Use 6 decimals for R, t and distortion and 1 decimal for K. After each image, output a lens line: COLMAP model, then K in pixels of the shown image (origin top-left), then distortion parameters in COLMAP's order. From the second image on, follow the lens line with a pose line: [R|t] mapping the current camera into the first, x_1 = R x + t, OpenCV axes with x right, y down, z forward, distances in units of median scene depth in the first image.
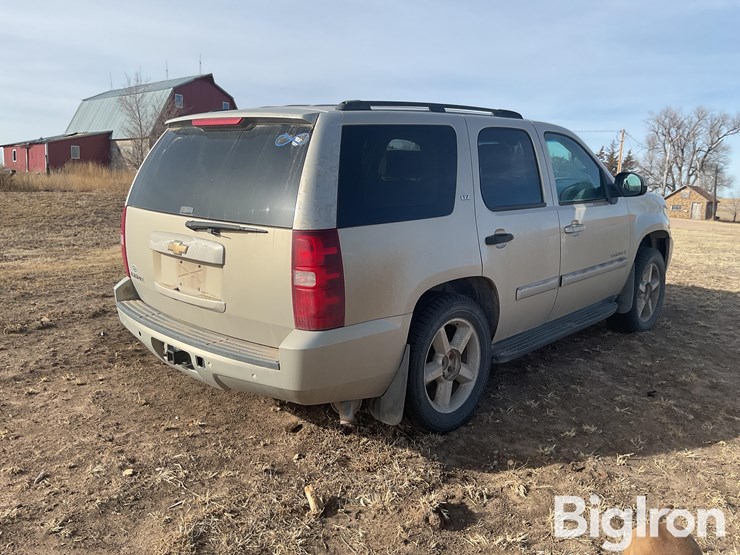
lens RADIAL K [[620.1, 0, 369.9], [0, 620.1, 266.1], [0, 0, 1]] dist [0.084539, -0.152967]
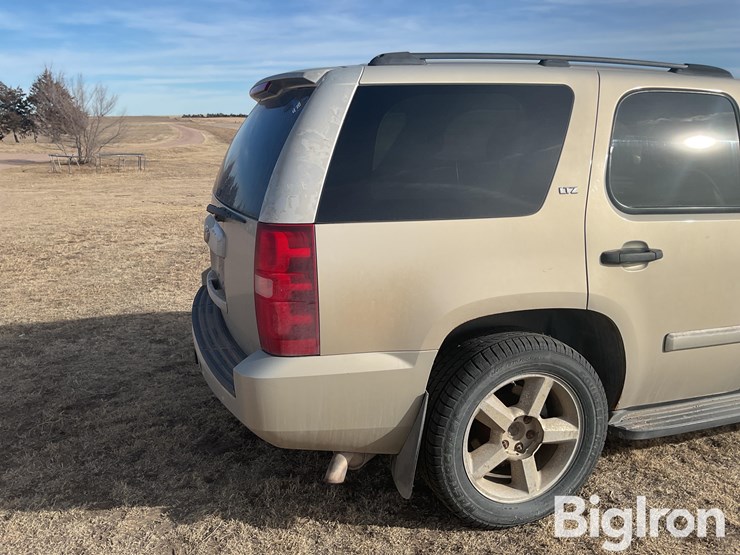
lens RADIAL K [[620.1, 0, 369.9], [0, 620.1, 266.1], [0, 0, 1]] dist [0.084539, -0.152967]
pose [[0.886767, 0.108050, -0.449410, 0.285612], [-0.094059, 0.994132, 0.053419, -0.047040], [0.452545, -0.005099, 0.891727, 0.308050]]
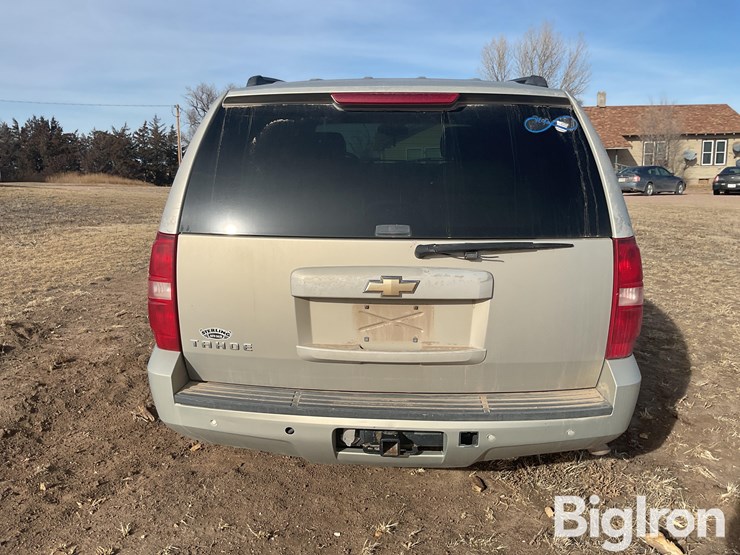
lens RADIAL K [[620.1, 0, 369.9], [0, 620.1, 266.1], [0, 0, 1]] dist [0.084539, -0.152967]
pose [[0.763102, -0.149851, 0.628665, -0.715029], [0.125177, 0.988597, 0.083700, -0.106333], [-0.634039, 0.014823, 0.773159, 0.474421]]
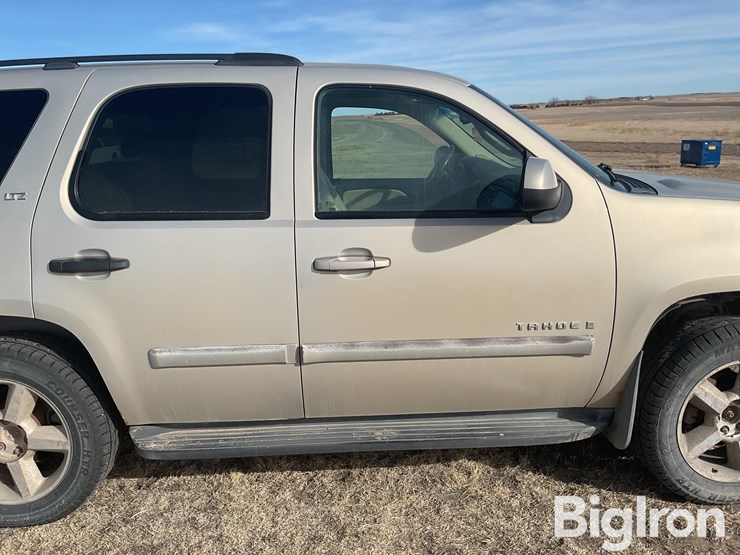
lens RADIAL K [[620.1, 0, 369.9], [0, 620.1, 266.1], [0, 0, 1]] dist [0.084539, -0.152967]
pose [[0.706459, 0.136757, -0.694416, 0.926574], [-0.101618, 0.990588, 0.091704, -0.142164], [0.700421, 0.005780, 0.713707, 0.814091]]
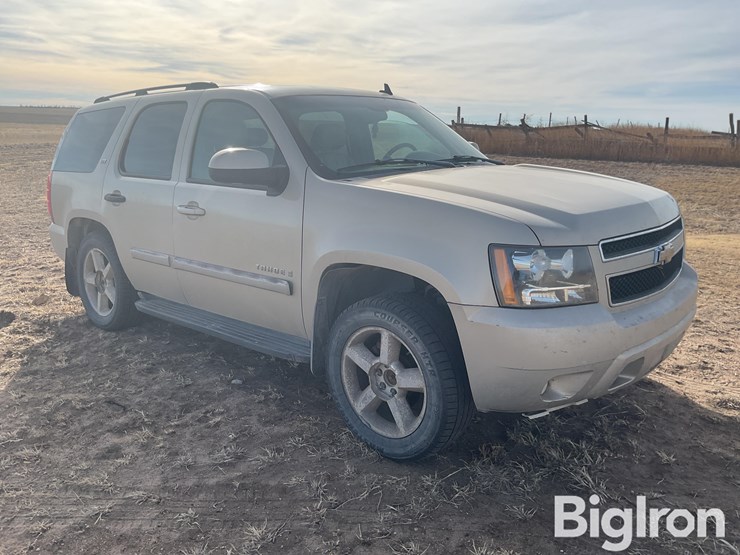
lens RADIAL K [[620.1, 0, 369.9], [0, 620.1, 266.1], [0, 0, 1]] dist [0.084539, -0.152967]
pose [[0.027569, 0.199556, -0.979499, 1.576141], [-0.166993, 0.967021, 0.192313, -0.255356], [0.985573, 0.158268, 0.059984, 1.570357]]
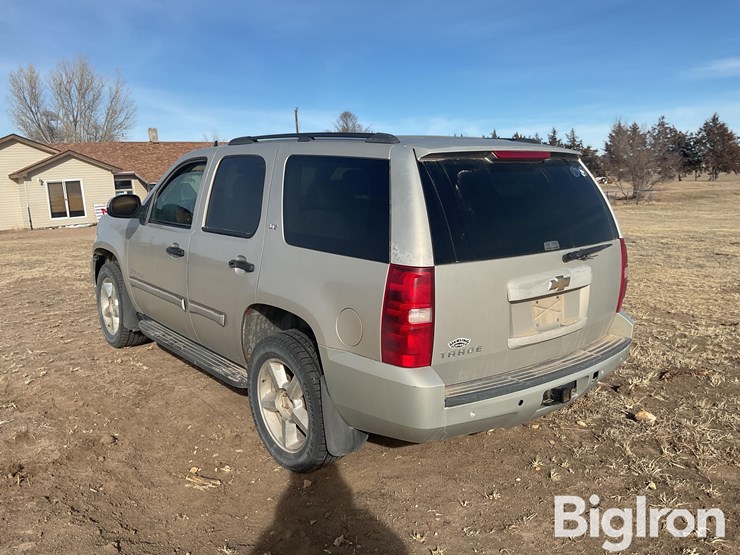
lens RADIAL K [[620.1, 0, 369.9], [0, 620.1, 266.1], [0, 0, 1]] dist [0.084539, -0.152967]
pose [[0.140238, -0.175974, 0.974354, -1.247346], [0.184027, 0.971565, 0.148983, -0.246809], [-0.972866, 0.158415, 0.168634, 1.074554]]
